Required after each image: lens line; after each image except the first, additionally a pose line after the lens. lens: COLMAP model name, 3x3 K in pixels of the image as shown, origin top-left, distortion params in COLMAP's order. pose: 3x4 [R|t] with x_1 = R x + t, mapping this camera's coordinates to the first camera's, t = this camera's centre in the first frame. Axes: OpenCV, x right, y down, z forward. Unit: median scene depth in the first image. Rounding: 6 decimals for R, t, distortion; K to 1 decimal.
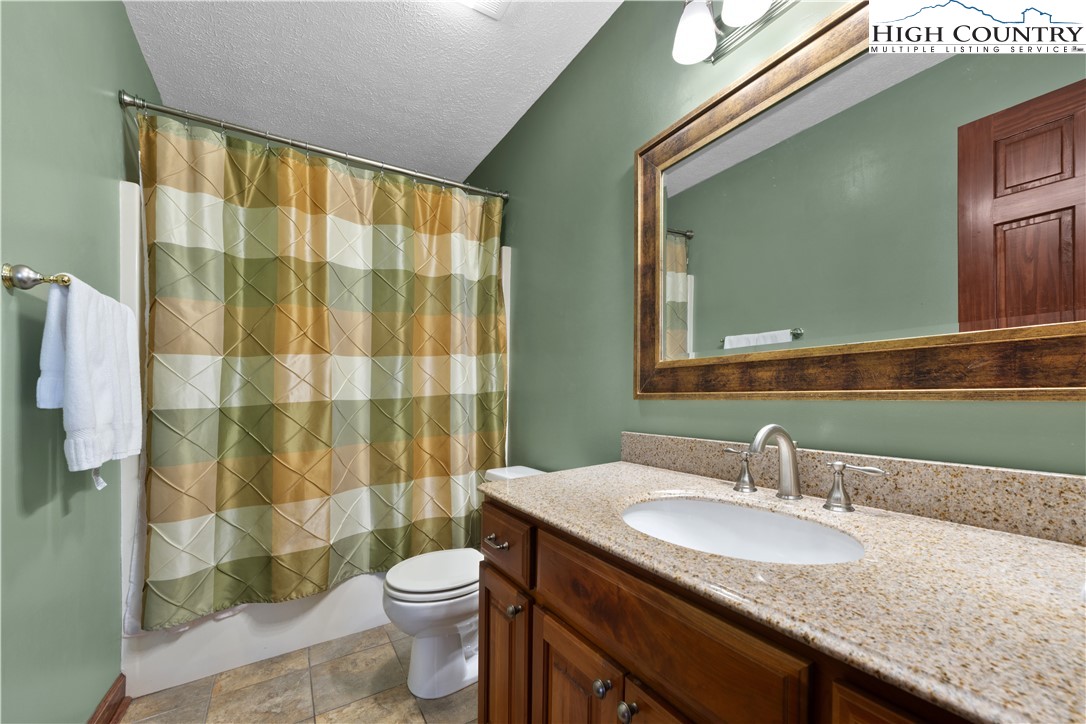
lens RADIAL K [[424.9, 0, 543.0], [0, 424.9, 362.0], [0, 0, 1]] dist [0.008124, -0.000373]
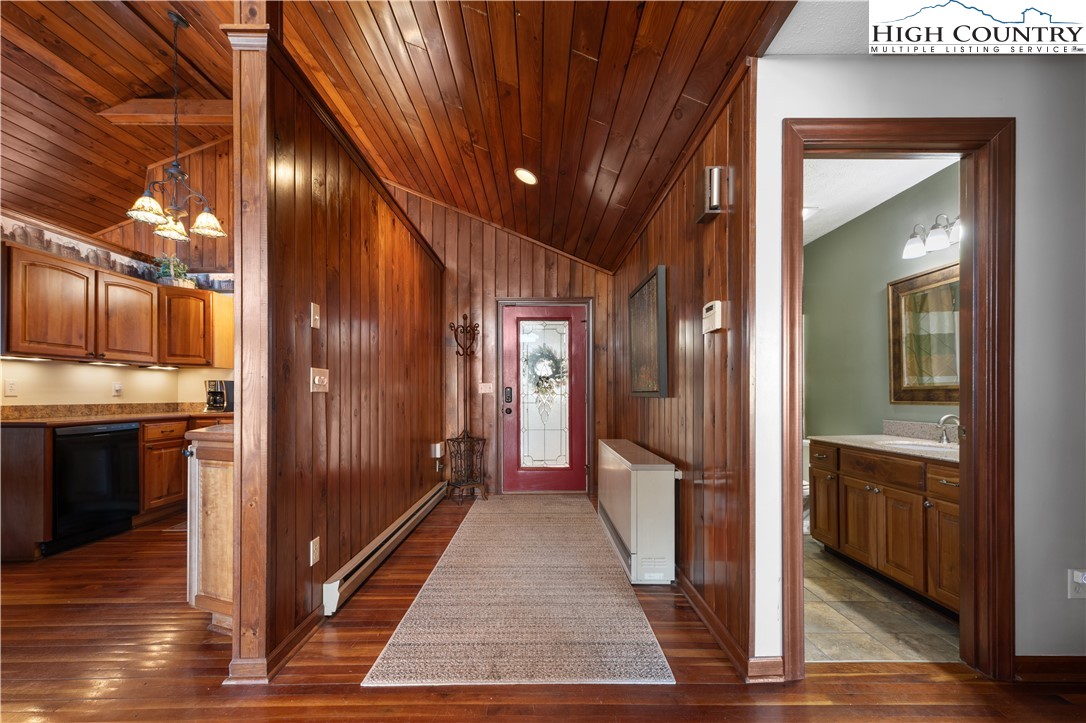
lens RADIAL K [[424.9, 0, 543.0], [0, 424.9, 361.5], [0, 0, 1]] dist [0.008124, -0.000373]
pose [[0.859732, -0.019283, -0.510381, -0.171462], [0.016178, 0.999814, -0.010522, -0.125611], [0.510489, 0.000789, 0.859884, -1.662745]]
